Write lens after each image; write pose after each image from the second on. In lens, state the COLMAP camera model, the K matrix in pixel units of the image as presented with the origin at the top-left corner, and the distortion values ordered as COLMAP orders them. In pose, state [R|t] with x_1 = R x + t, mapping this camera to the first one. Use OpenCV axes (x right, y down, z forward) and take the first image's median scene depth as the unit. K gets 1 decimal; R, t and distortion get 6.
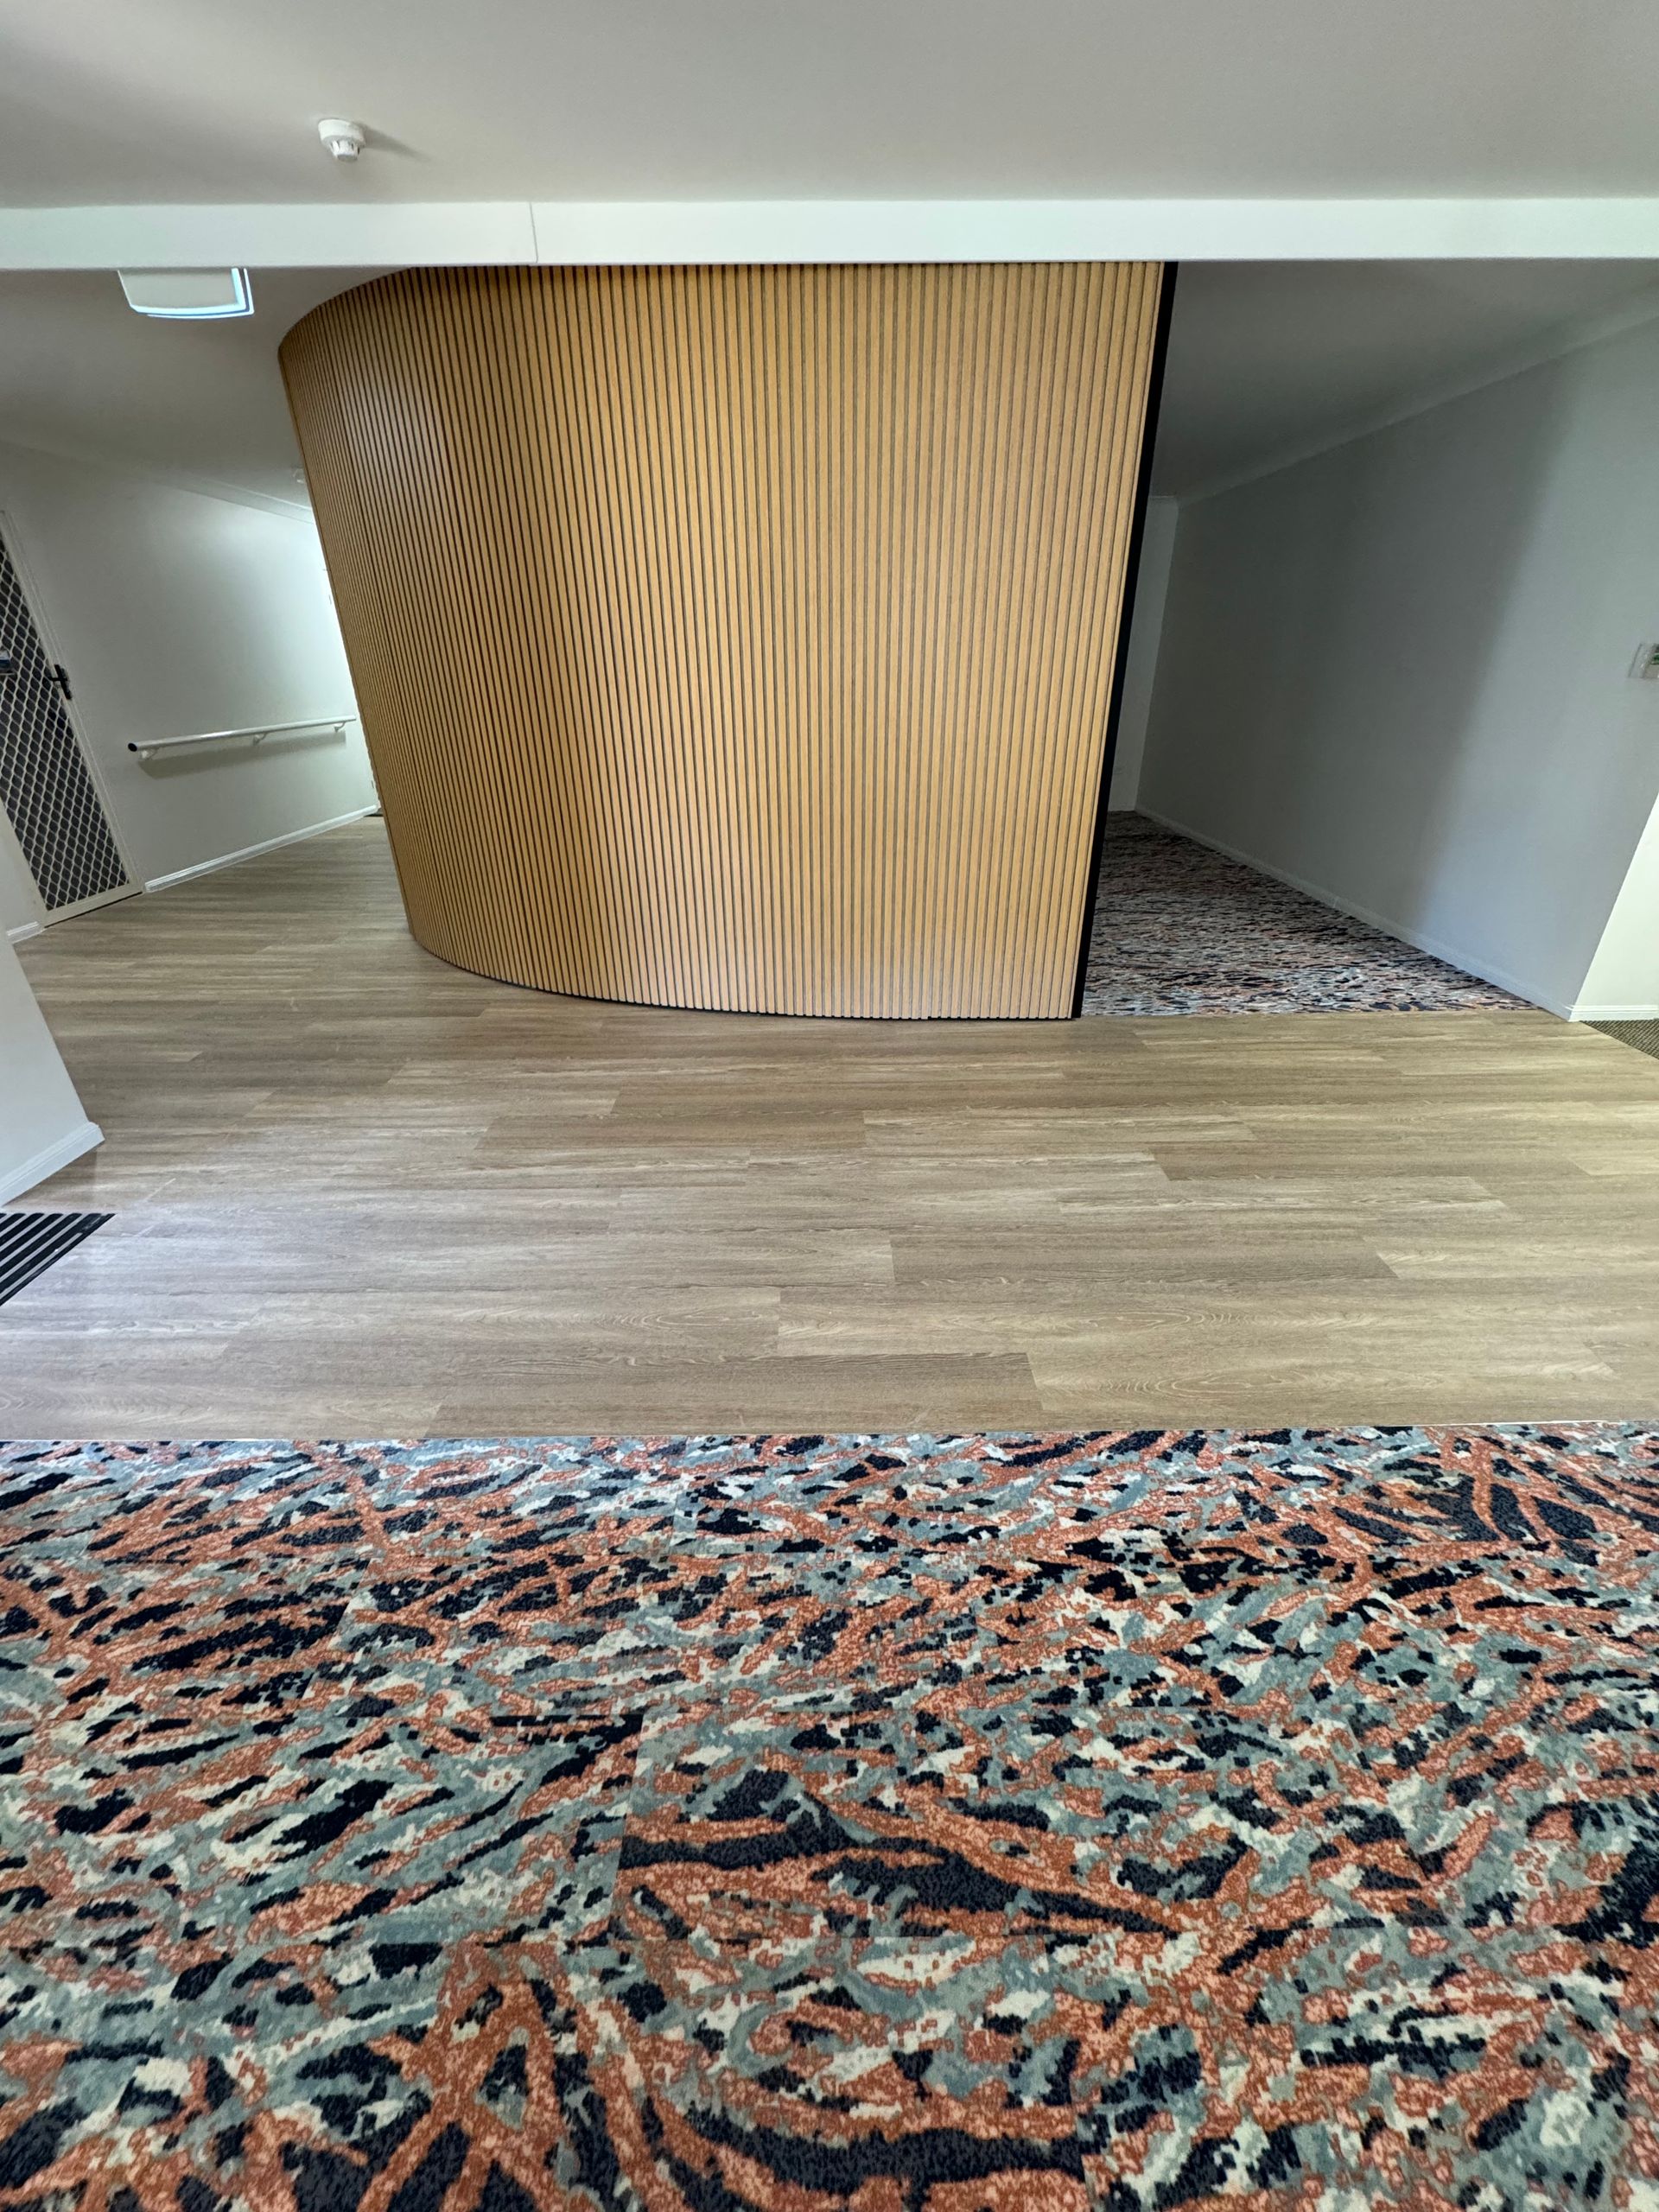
lens RADIAL K [[874.7, 0, 829.5], [0, 874.7, 1106.0], [0, 0, 1]] dist [-0.003088, -0.000347]
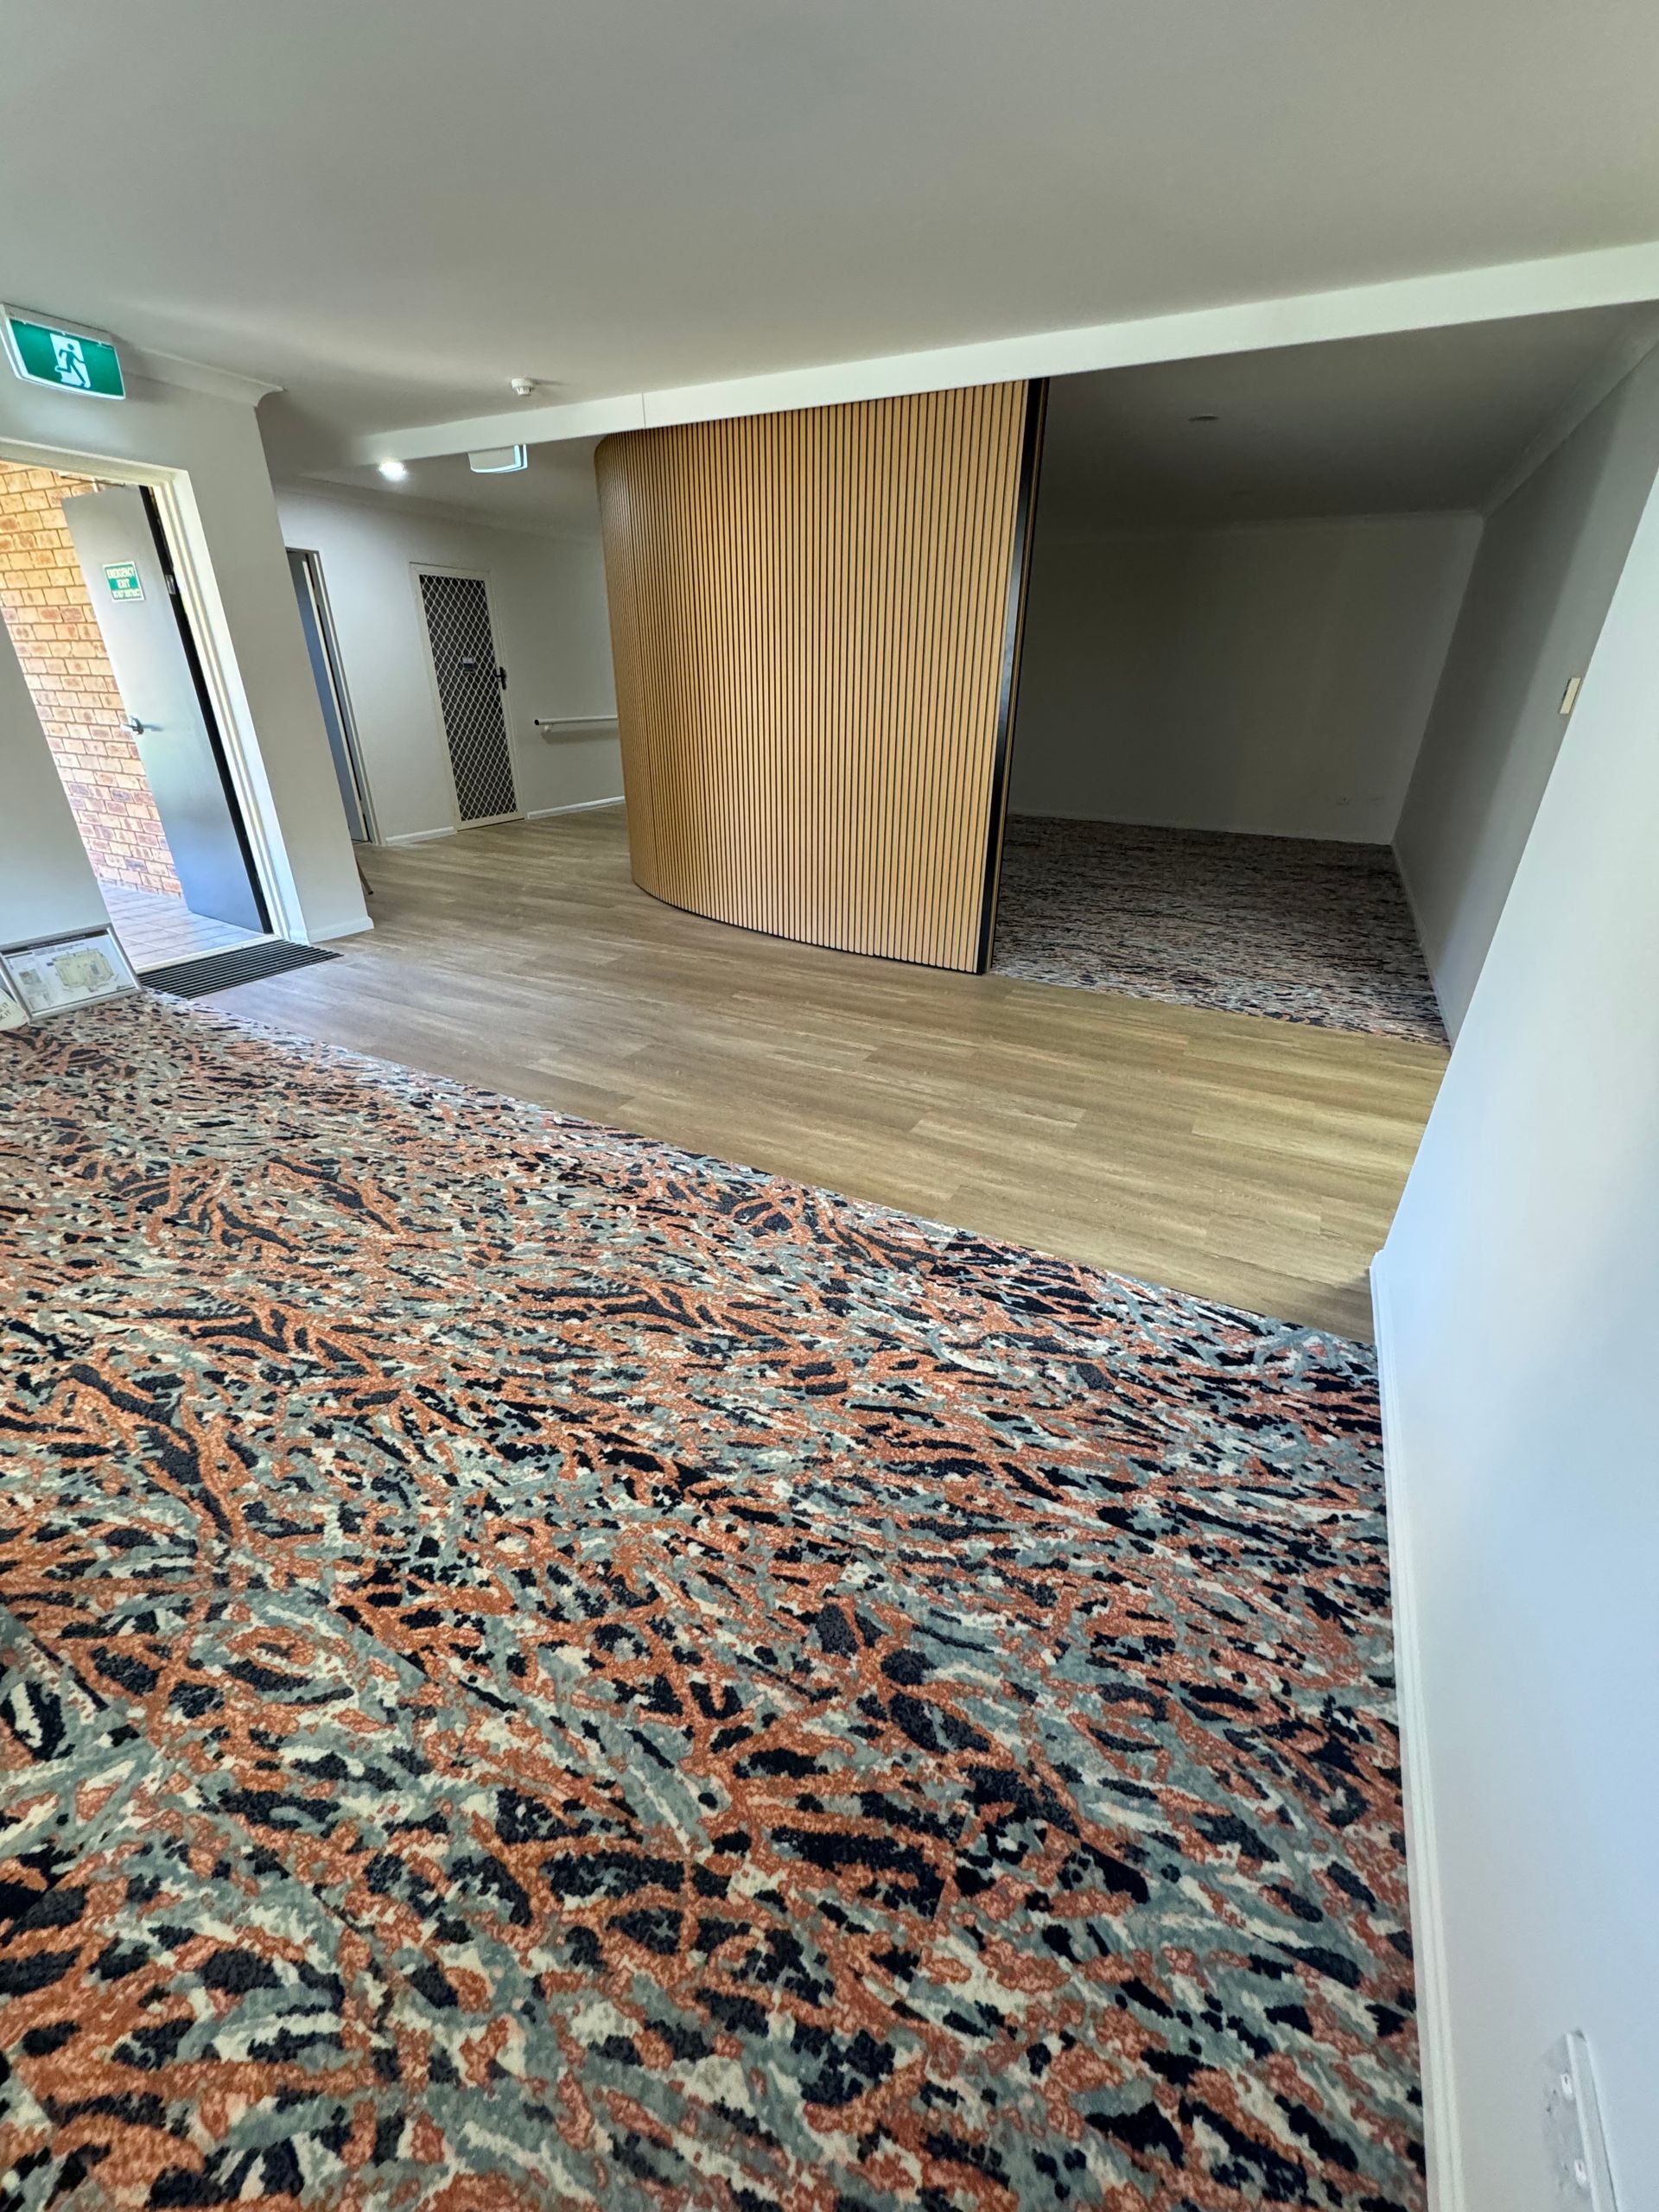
lens RADIAL K [[874.7, 0, 829.5], [0, 874.7, 1106.0], [0, 0, 1]] dist [-0.003088, -0.000347]
pose [[0.877551, 0.230054, -0.420689, 0.890908], [-0.234405, 0.971225, 0.042149, 0.103790], [0.418280, 0.061623, 0.906225, -0.238743]]
